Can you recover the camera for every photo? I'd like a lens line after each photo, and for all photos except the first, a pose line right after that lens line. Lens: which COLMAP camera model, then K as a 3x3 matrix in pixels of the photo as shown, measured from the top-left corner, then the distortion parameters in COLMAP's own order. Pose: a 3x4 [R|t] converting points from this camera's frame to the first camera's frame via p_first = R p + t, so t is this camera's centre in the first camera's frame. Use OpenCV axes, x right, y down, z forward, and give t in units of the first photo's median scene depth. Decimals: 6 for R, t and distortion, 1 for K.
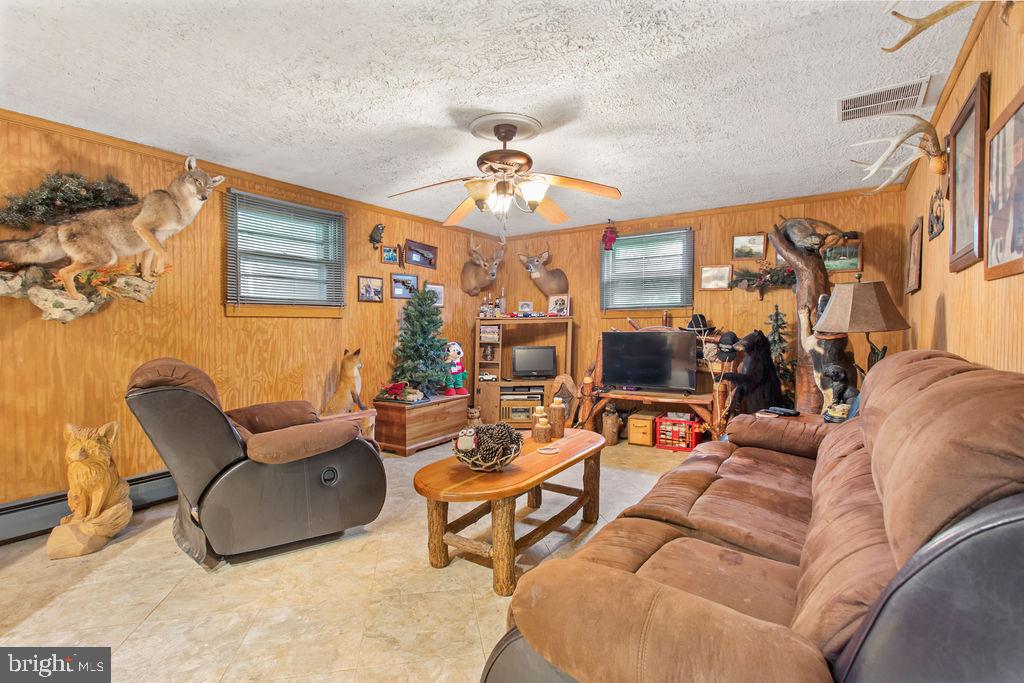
lens RADIAL K [[498.3, 0, 506.0], [0, 498.3, 341.9], [0, 0, 1]] dist [0.006647, 0.000863]
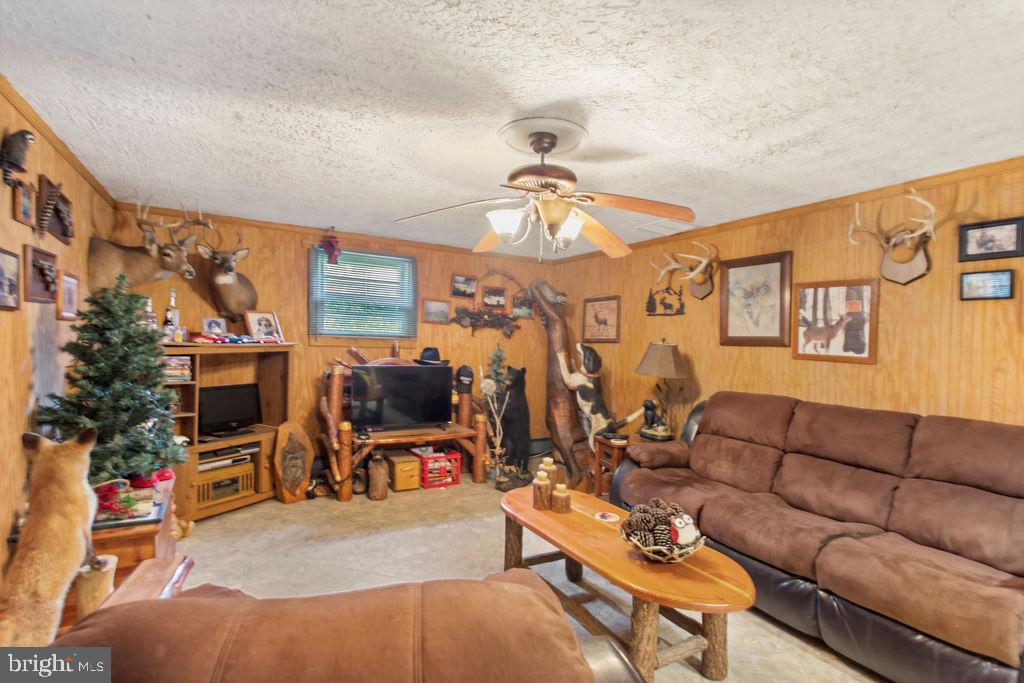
lens RADIAL K [[498.3, 0, 508.4], [0, 498.3, 351.9], [0, 0, 1]] dist [0.006647, 0.000863]
pose [[0.424560, 0.003525, 0.905393, -0.448291], [-0.013195, 0.999910, 0.002295, -0.048190], [-0.905303, -0.012921, 0.424569, 0.415603]]
